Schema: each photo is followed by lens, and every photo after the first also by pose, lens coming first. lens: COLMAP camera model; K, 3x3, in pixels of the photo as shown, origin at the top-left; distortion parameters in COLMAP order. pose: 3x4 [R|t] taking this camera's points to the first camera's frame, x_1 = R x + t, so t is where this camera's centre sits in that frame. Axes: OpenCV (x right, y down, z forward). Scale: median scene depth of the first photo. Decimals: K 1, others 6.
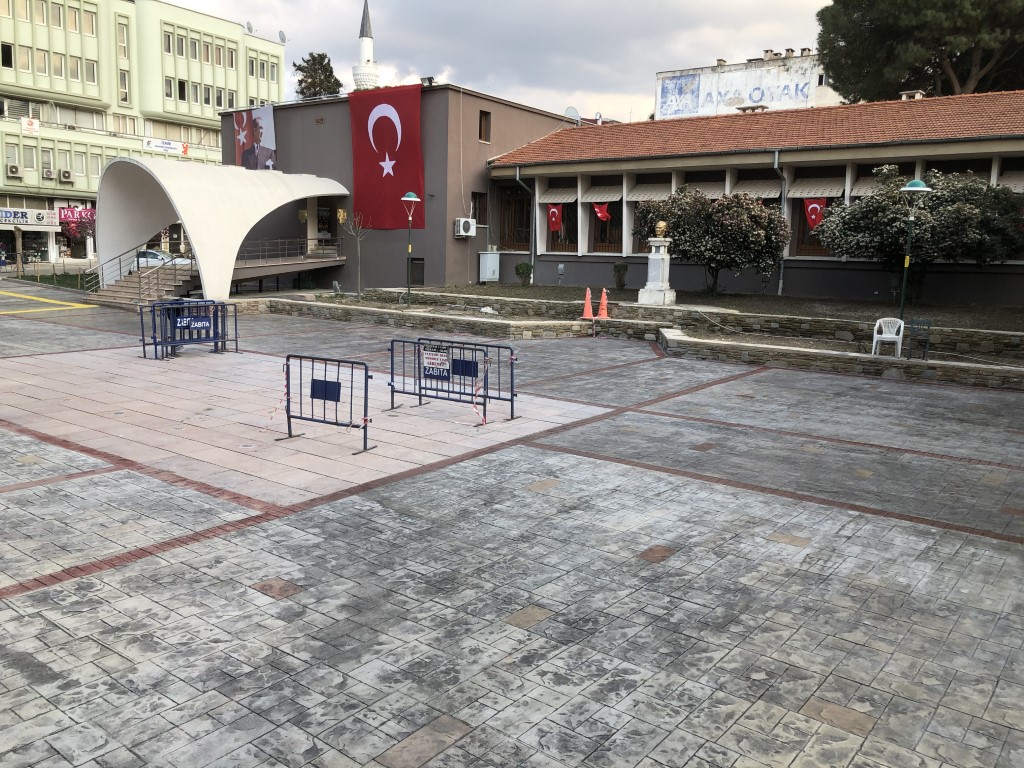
lens RADIAL K [[829.1, 0, 512.0], [0, 829.1, 384.0], [0, 0, 1]] dist [0.013699, -0.009507]
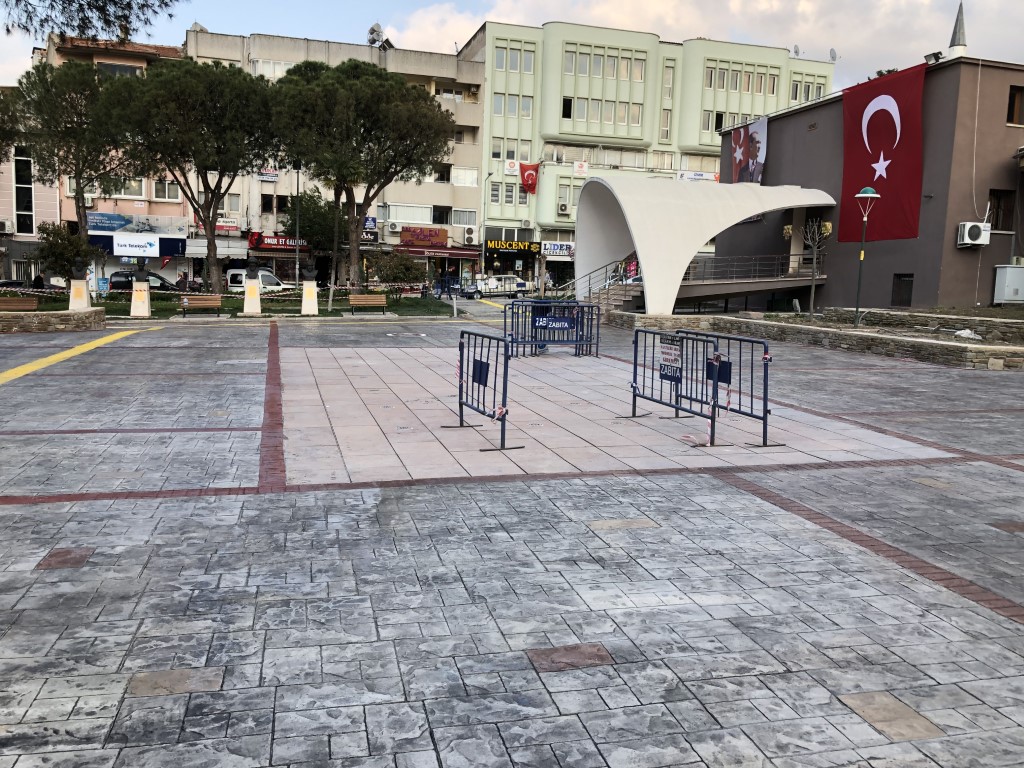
lens RADIAL K [[833.6, 0, 507.7], [0, 833.6, 380.2], [0, 0, 1]] dist [0.006418, -0.001960]
pose [[0.778746, 0.069296, -0.623500, 0.116506], [-0.103028, 0.994513, -0.018150, 0.009925], [0.618821, 0.078372, 0.781613, 0.134182]]
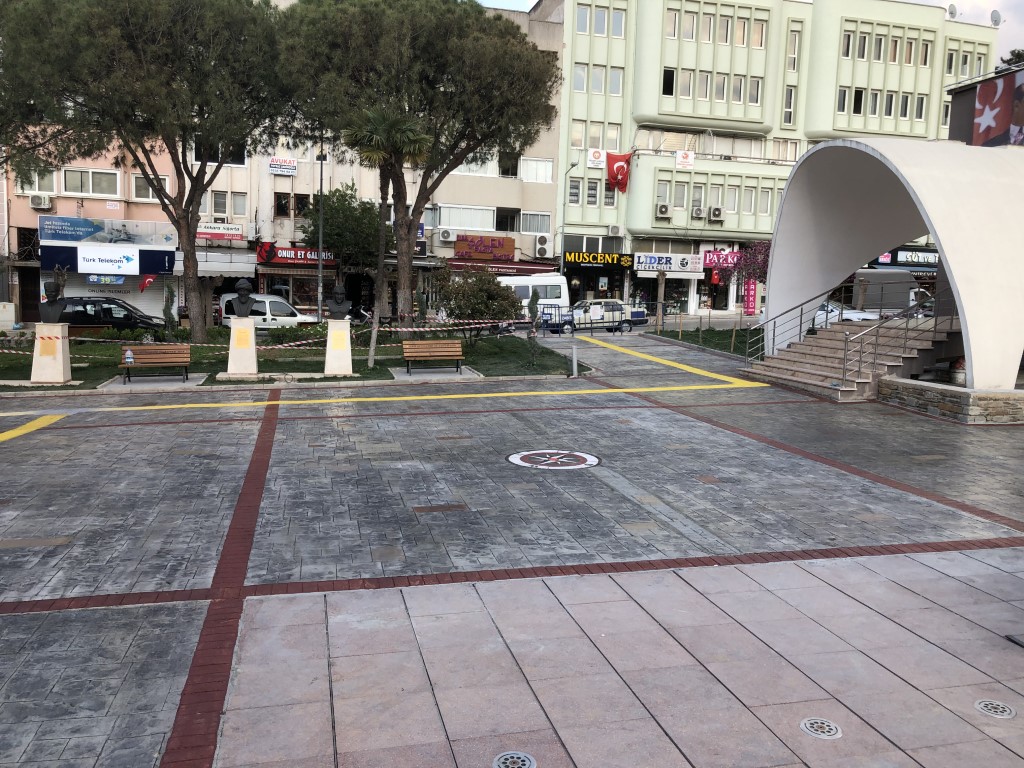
lens RADIAL K [[828.8, 0, 512.5], [0, 828.8, 377.7], [0, 0, 1]] dist [0.002792, -0.002448]
pose [[0.764900, 0.059395, -0.641405, -0.247167], [-0.104589, 0.993978, -0.032683, -0.058954], [0.635602, 0.092083, 0.766506, 0.406634]]
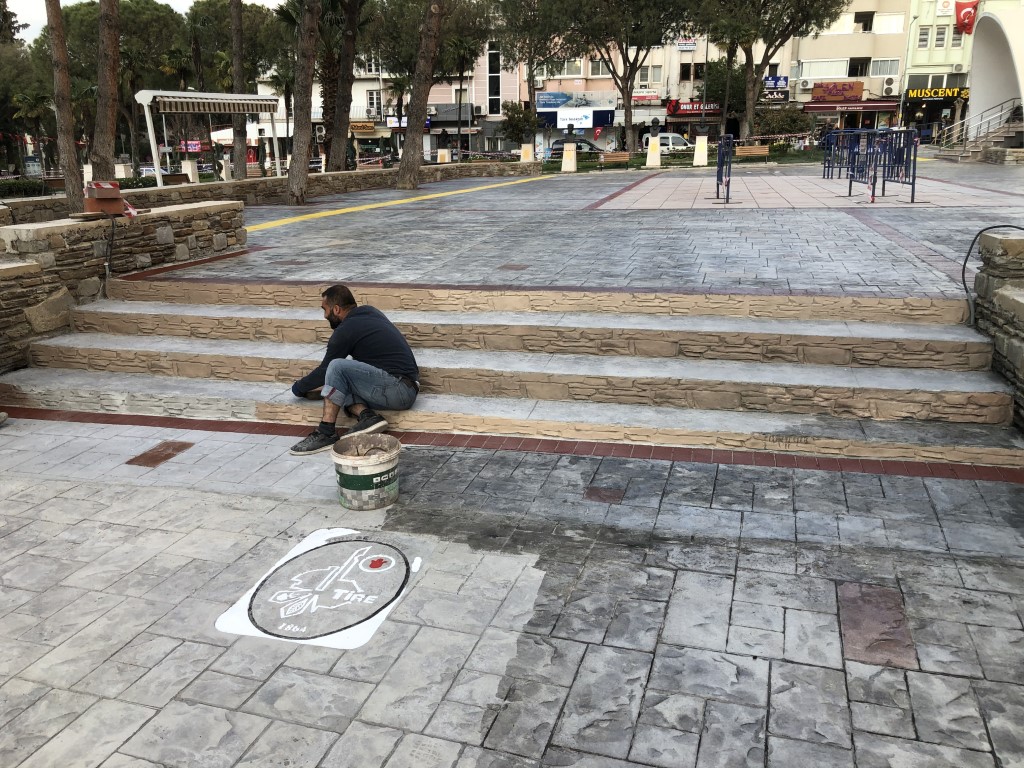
lens RADIAL K [[831.5, 0, 502.4], [0, 831.5, 364.3], [0, 0, 1]] dist [0.060020, -0.062429]
pose [[0.368714, 0.197431, -0.908334, 0.343532], [-0.118233, 0.979208, 0.164842, 0.054161], [0.921993, 0.046615, 0.384391, 0.059219]]
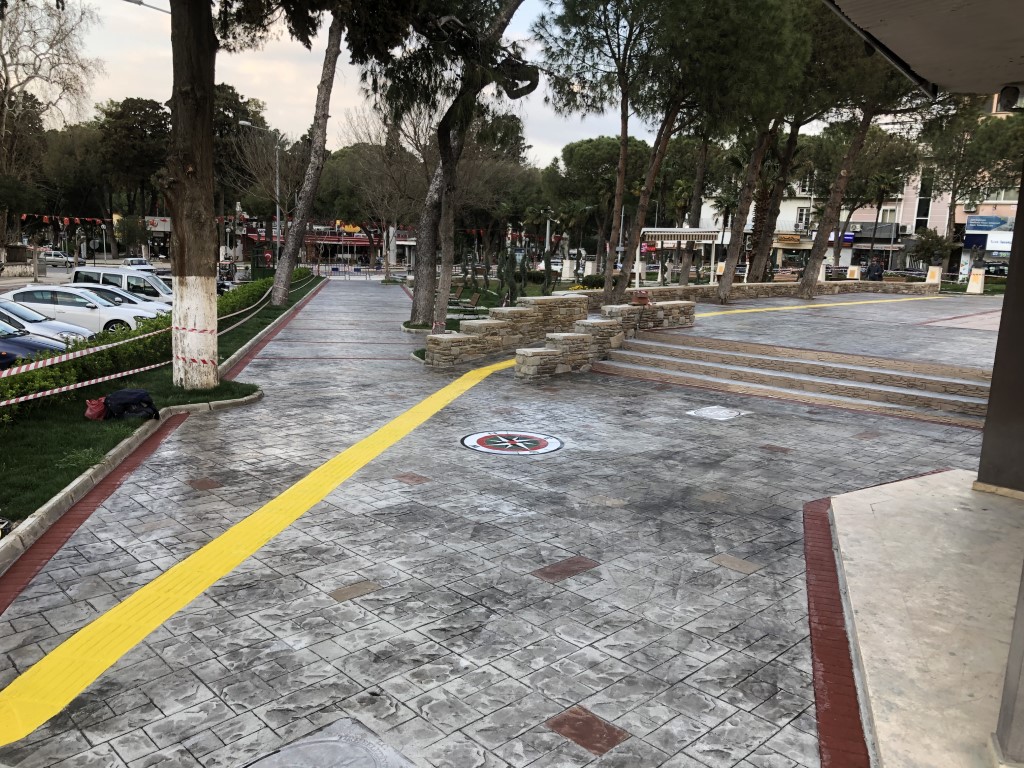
lens RADIAL K [[833.6, 0, 507.7], [0, 833.6, 380.2], [0, 0, 1]] dist [0.006418, -0.001960]
pose [[-0.108158, 0.129481, -0.985665, 0.646641], [-0.197083, 0.969011, 0.148919, 0.049193], [0.974403, 0.210364, -0.079288, 0.012460]]
